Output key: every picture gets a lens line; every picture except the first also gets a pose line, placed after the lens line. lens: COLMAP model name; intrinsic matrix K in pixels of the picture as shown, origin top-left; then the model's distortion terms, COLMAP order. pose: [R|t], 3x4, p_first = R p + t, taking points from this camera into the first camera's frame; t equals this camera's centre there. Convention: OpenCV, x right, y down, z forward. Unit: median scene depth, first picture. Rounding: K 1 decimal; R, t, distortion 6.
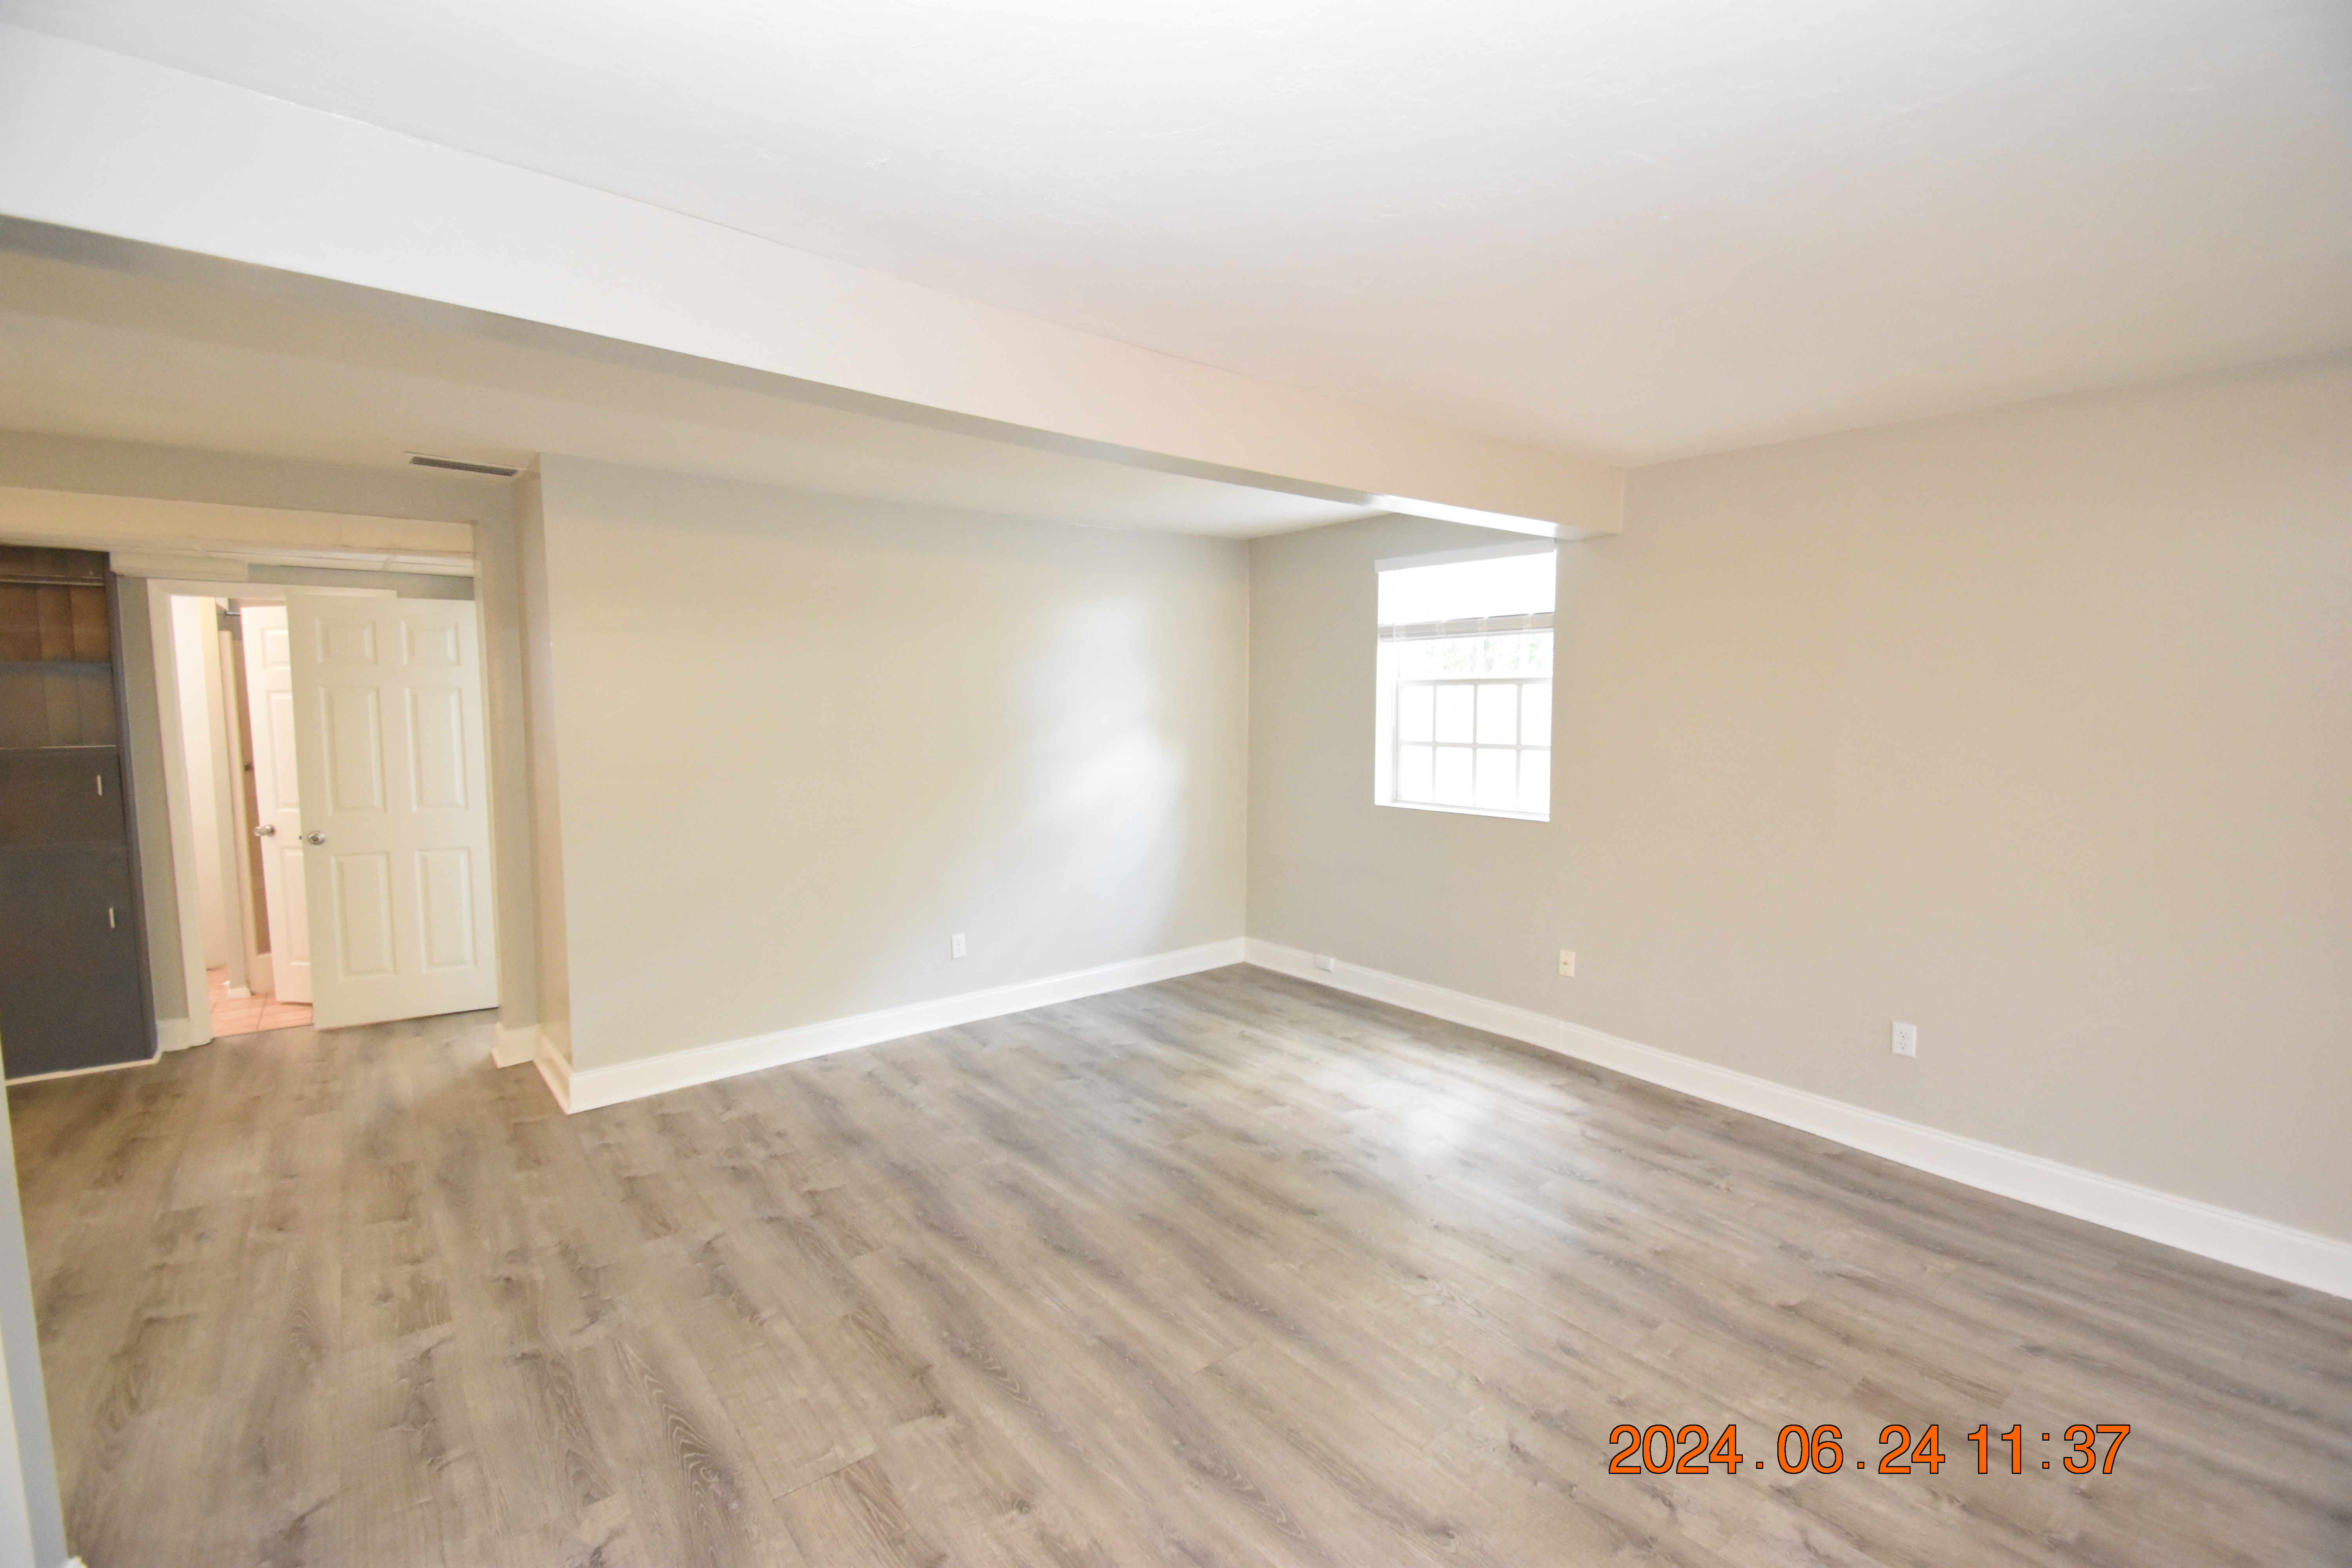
lens RADIAL K [[1028.7, 0, 1169.9], [0, 1028.7, 796.7], [0, 0, 1]] dist [0.016392, -0.017007]
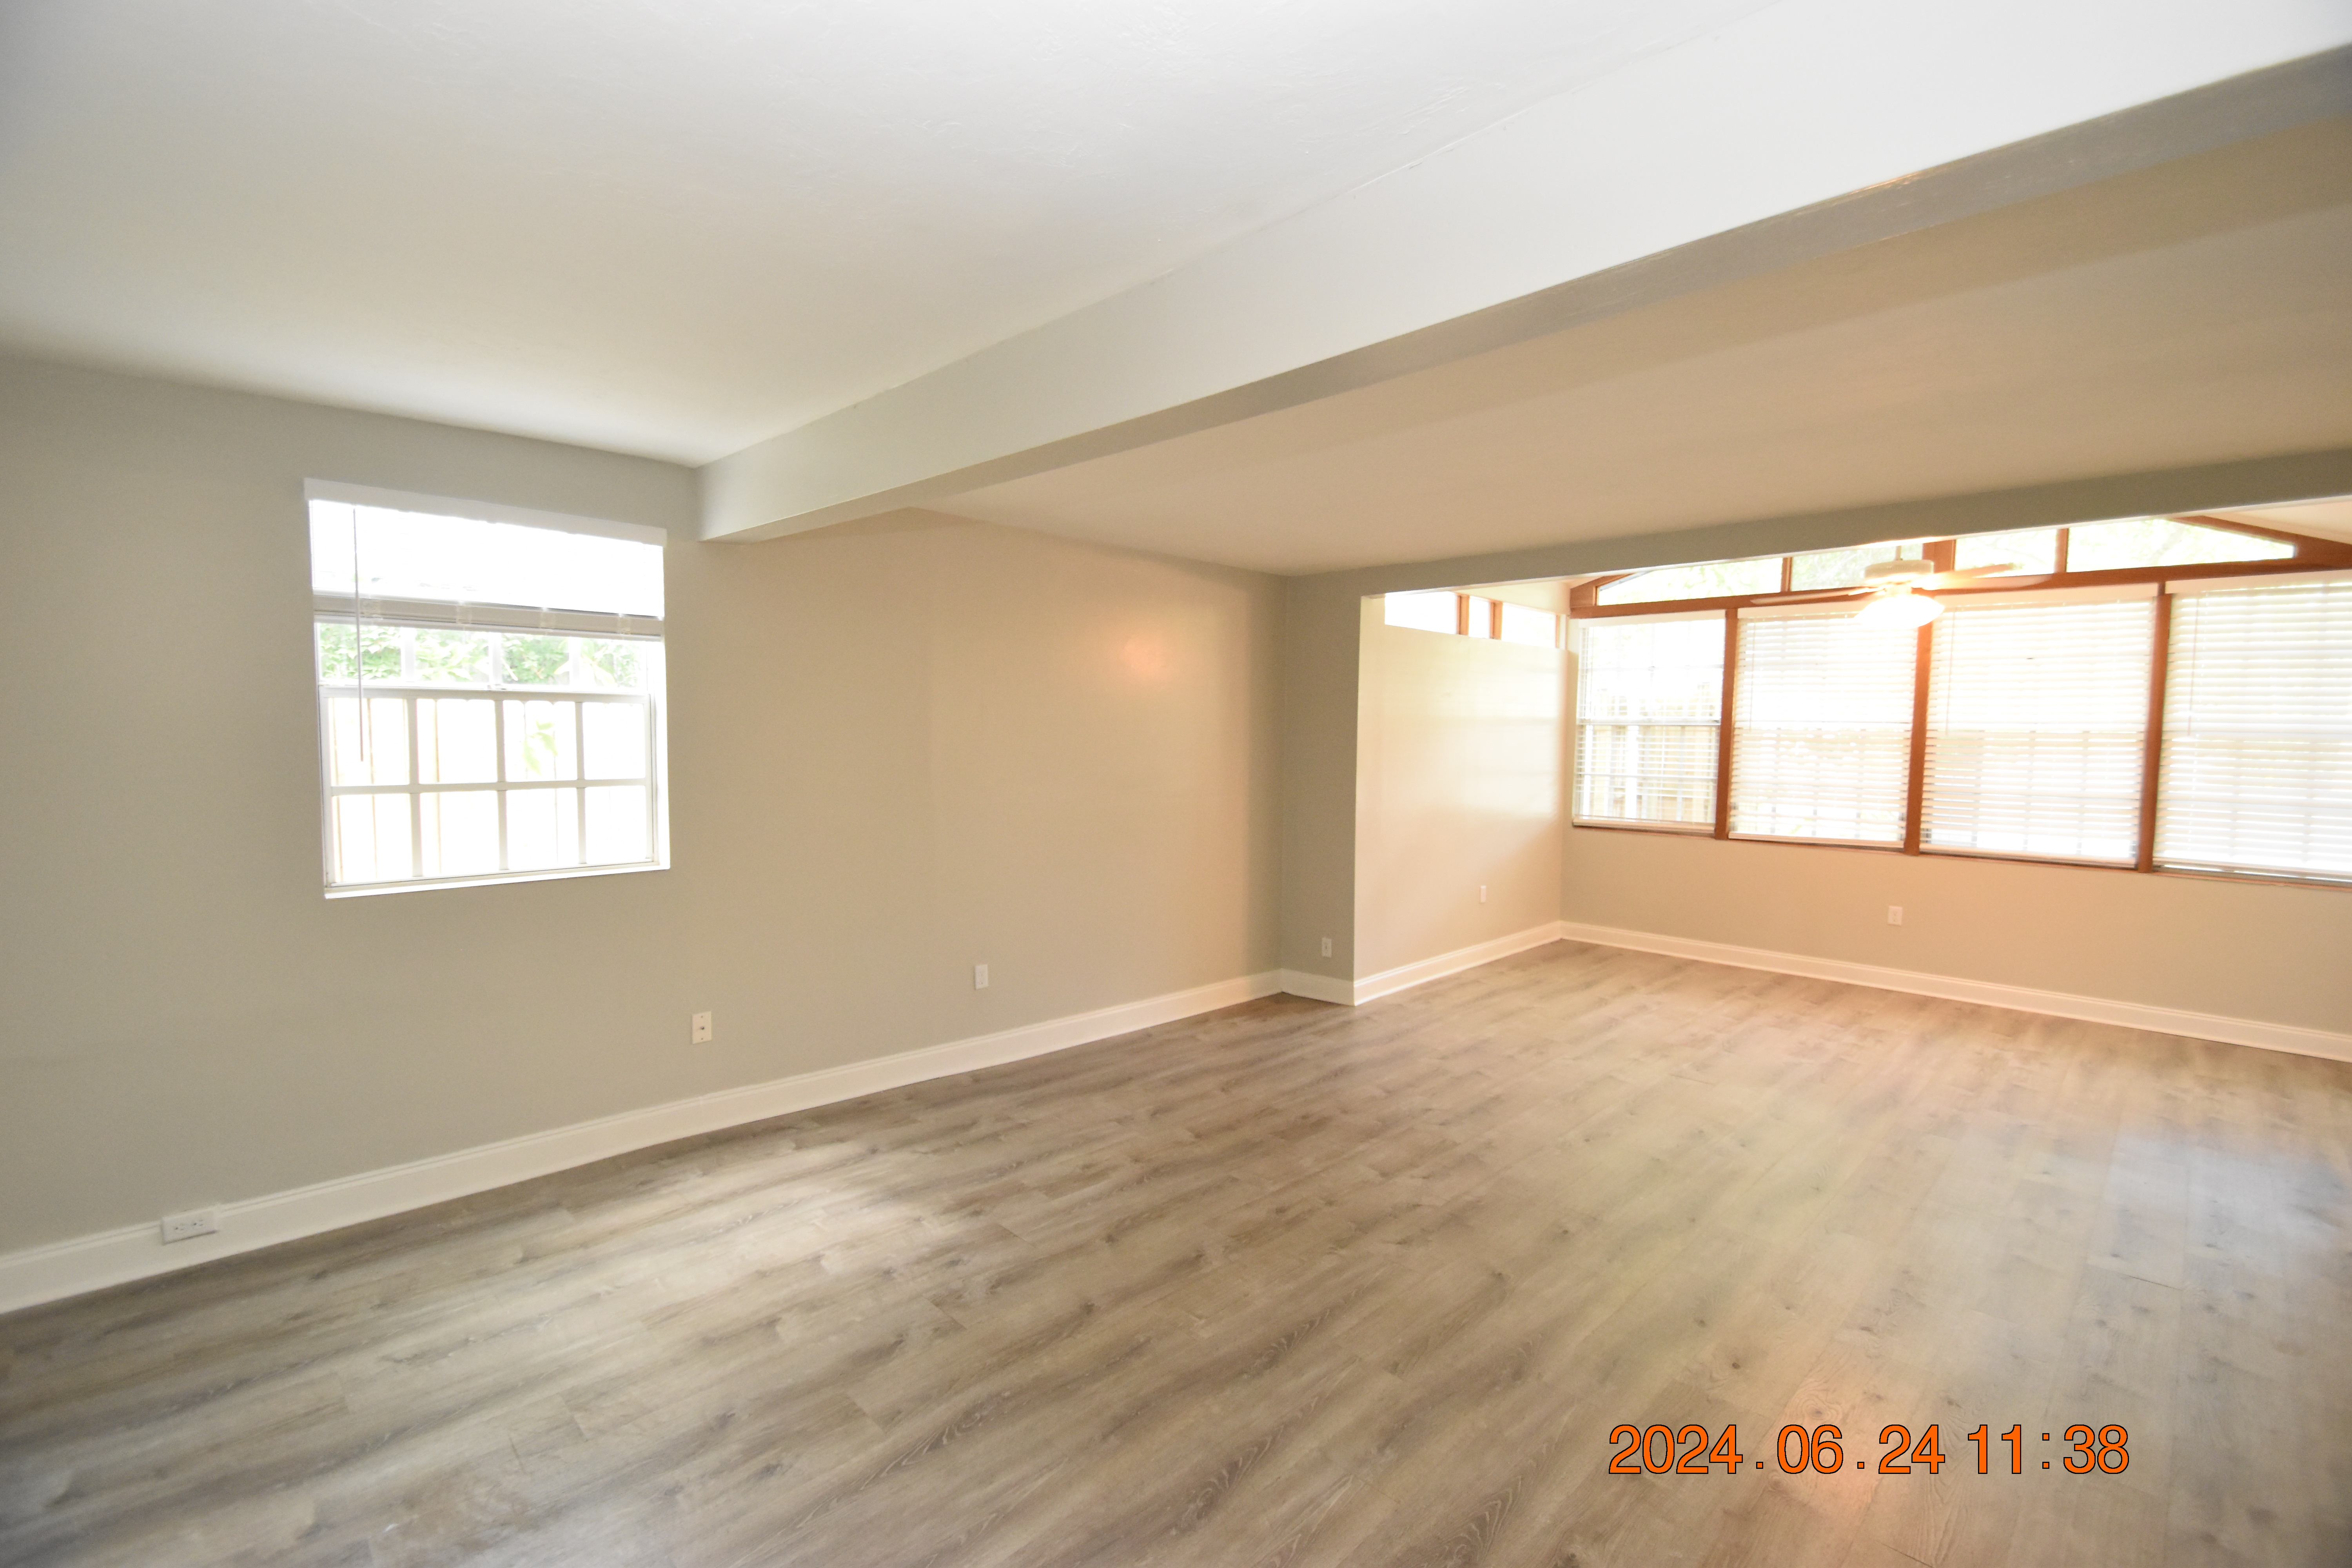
lens RADIAL K [[1028.7, 0, 1171.8], [0, 1028.7, 791.2], [0, 0, 1]] dist [0.016392, -0.017007]
pose [[-0.104039, -0.066148, 0.992371, -0.509611], [0.080154, 0.993983, 0.074658, -0.069400], [-0.991338, 0.087310, -0.098111, 0.690138]]
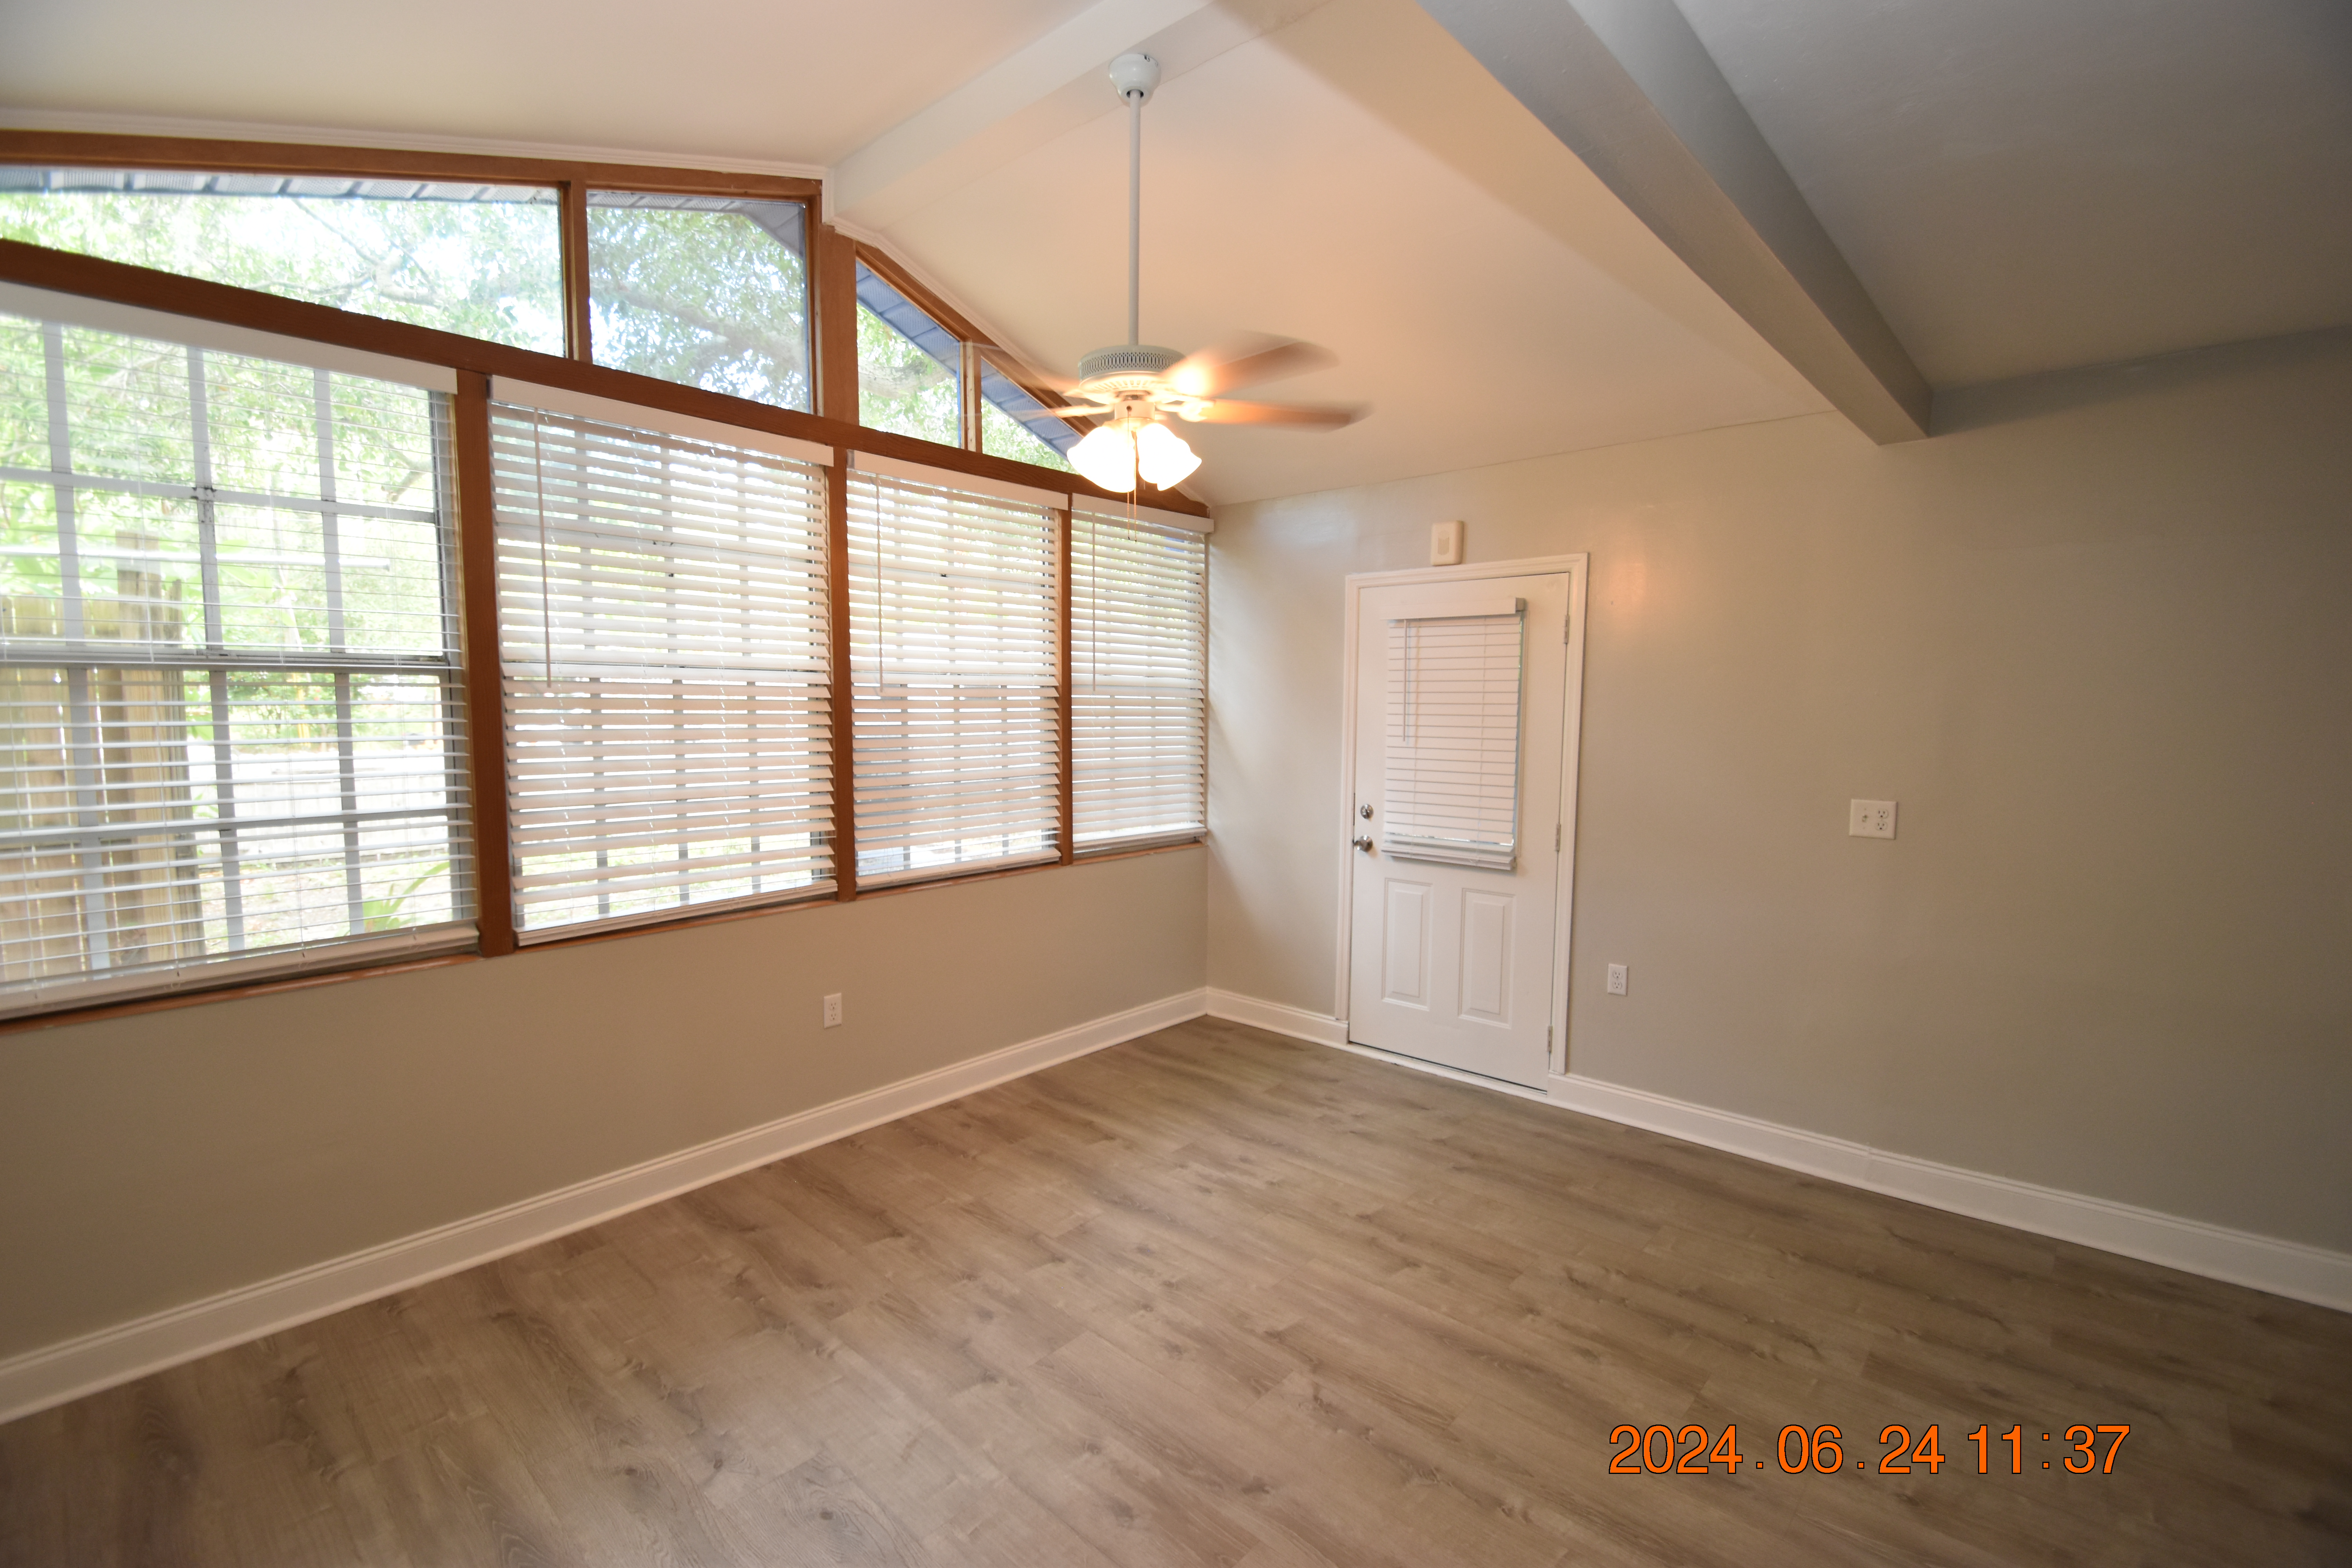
lens RADIAL K [[1028.7, 0, 1170.0], [0, 1028.7, 794.9], [0, 0, 1]] dist [0.016392, -0.017007]
pose [[-0.988973, 0.009786, -0.147769, 0.671125], [-0.017656, 0.982906, 0.183258, -0.032173], [0.147037, 0.183846, -0.971895, 0.366781]]
